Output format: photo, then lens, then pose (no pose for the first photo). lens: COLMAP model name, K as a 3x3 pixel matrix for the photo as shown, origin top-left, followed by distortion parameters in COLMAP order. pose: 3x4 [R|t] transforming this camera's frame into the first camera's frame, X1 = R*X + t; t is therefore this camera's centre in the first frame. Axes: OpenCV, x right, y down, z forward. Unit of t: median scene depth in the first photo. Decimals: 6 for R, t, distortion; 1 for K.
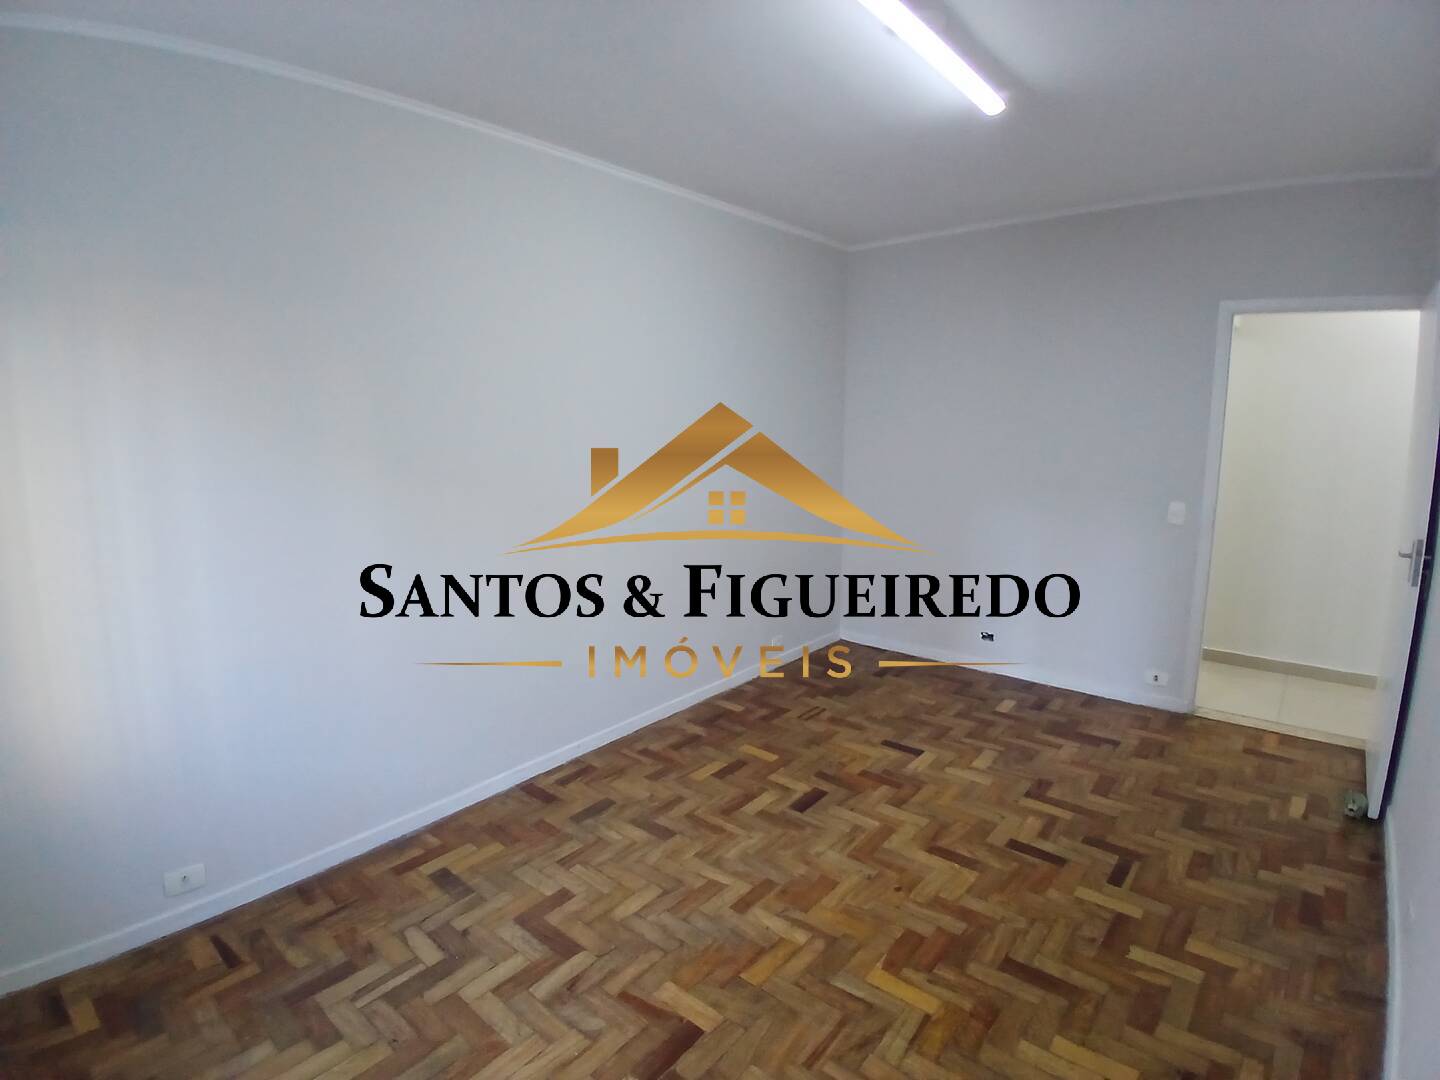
lens RADIAL K [[718.1, 0, 716.8], [0, 718.1, 539.8], [0, 0, 1]] dist [0.004282, -0.047421]
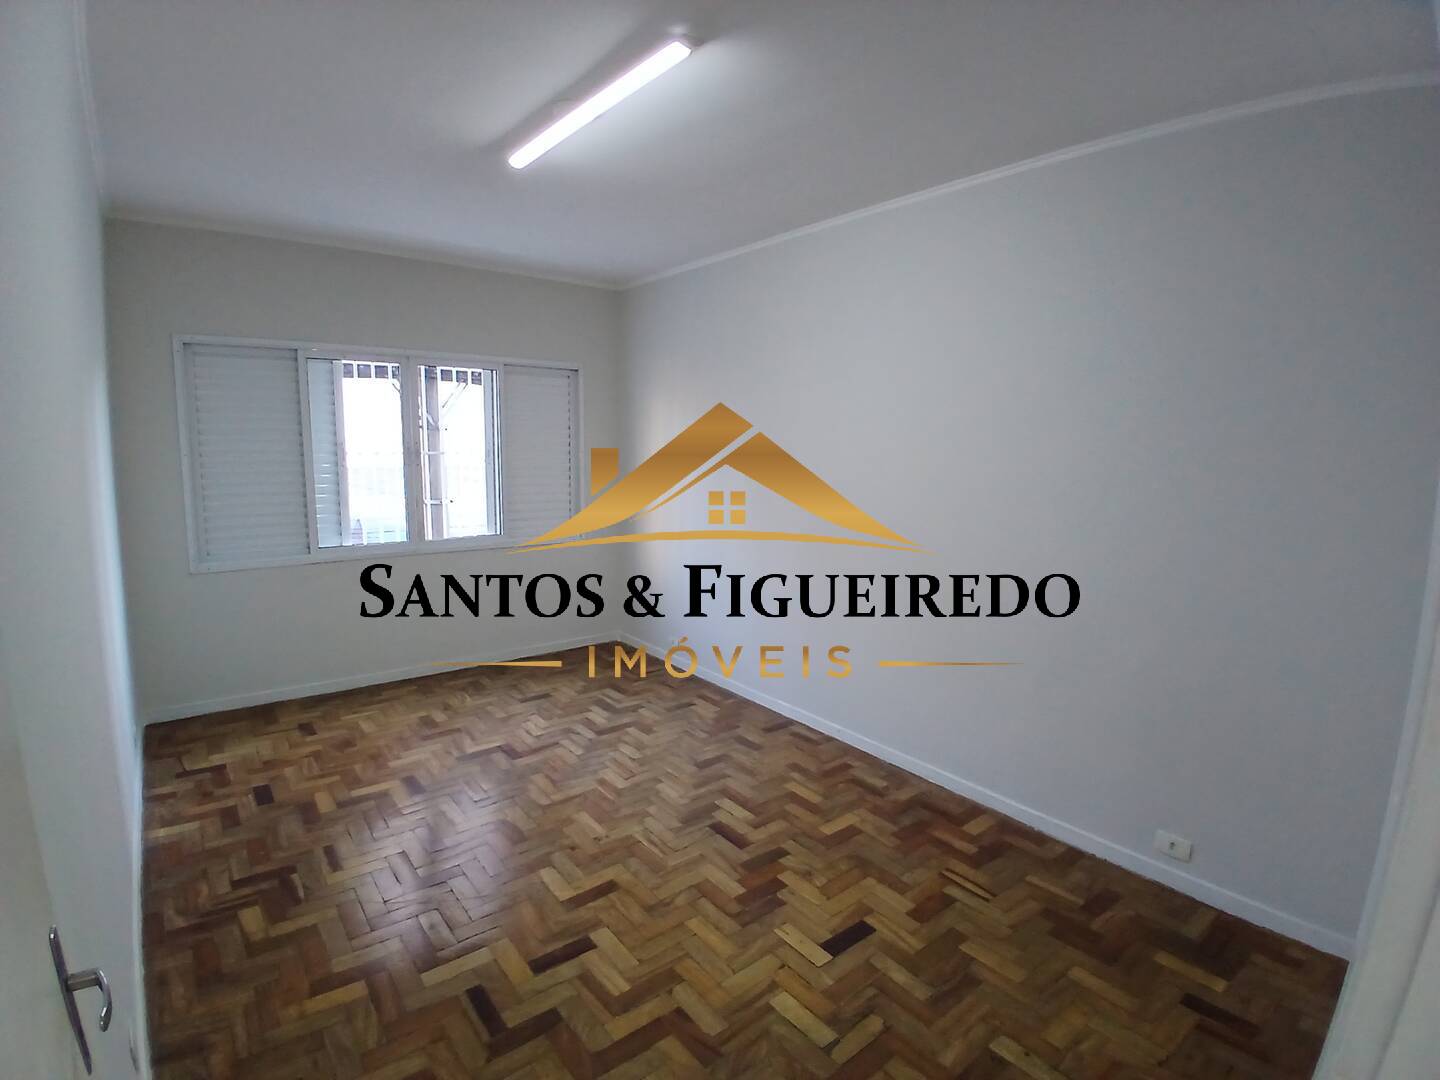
lens RADIAL K [[718.1, 0, 716.8], [0, 718.1, 539.8], [0, 0, 1]] dist [0.004282, -0.047421]
pose [[-0.198025, 0.140681, -0.970049, 1.013570], [-0.179695, 0.967664, 0.177018, -0.189496], [0.963585, 0.209367, -0.166343, 1.061434]]
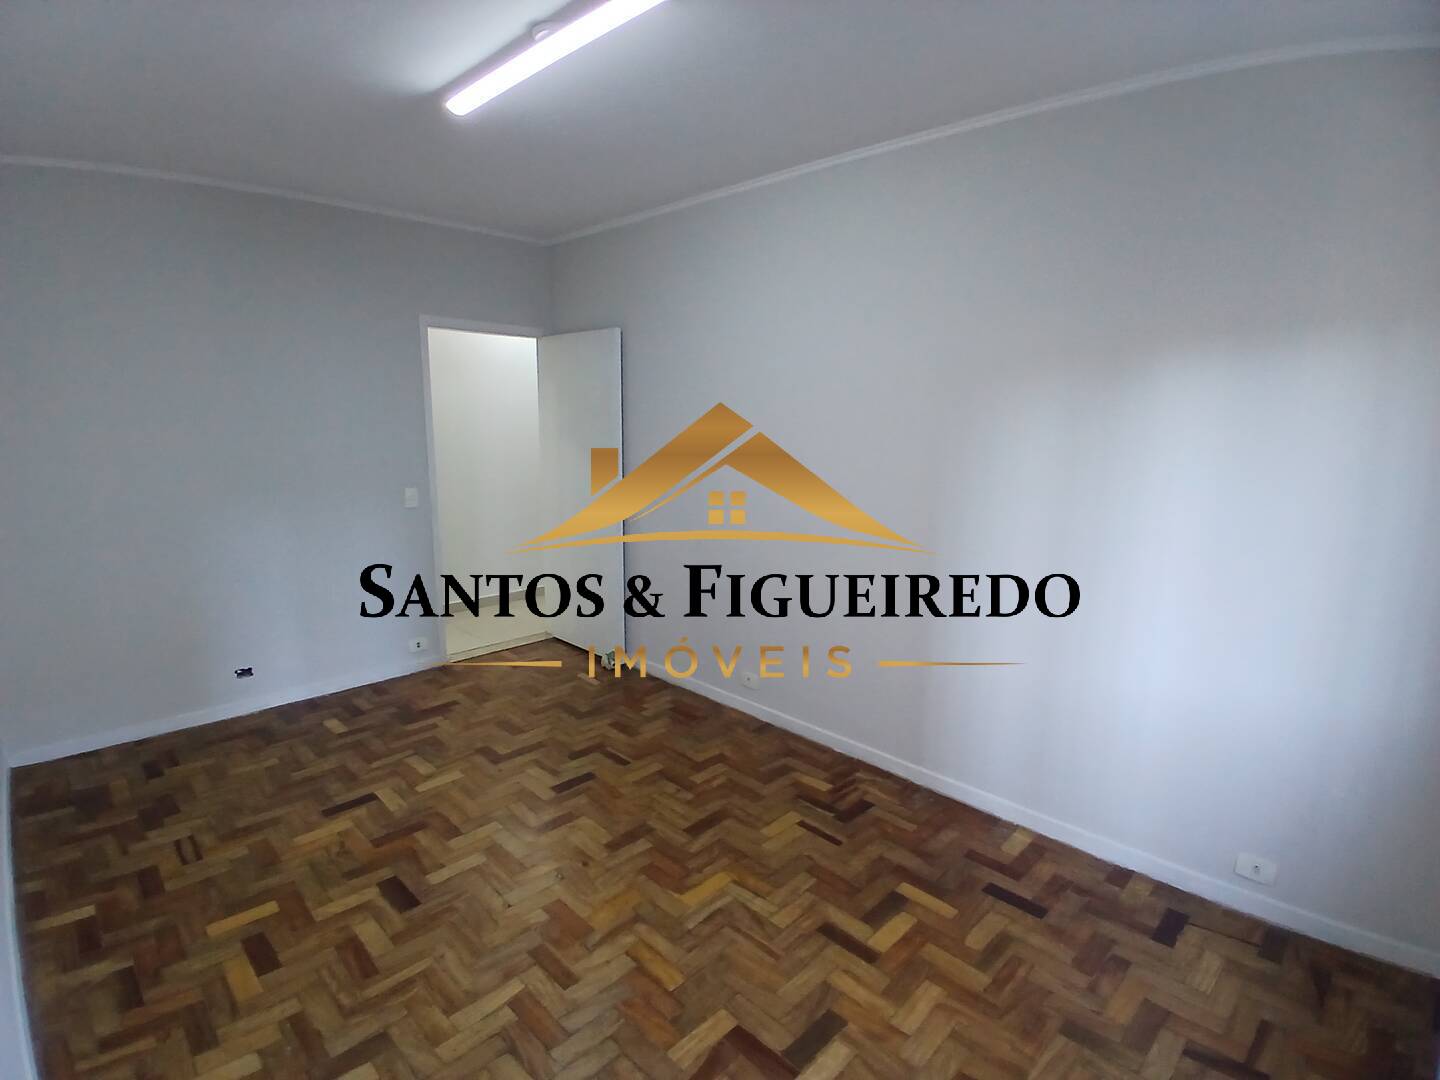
lens RADIAL K [[718.1, 0, 716.8], [0, 718.1, 539.8], [0, 0, 1]] dist [0.004282, -0.047421]
pose [[0.079387, -0.169529, 0.982323, -0.558350], [0.155944, 0.975412, 0.155734, -0.091676], [-0.984571, 0.140825, 0.103872, 0.511807]]
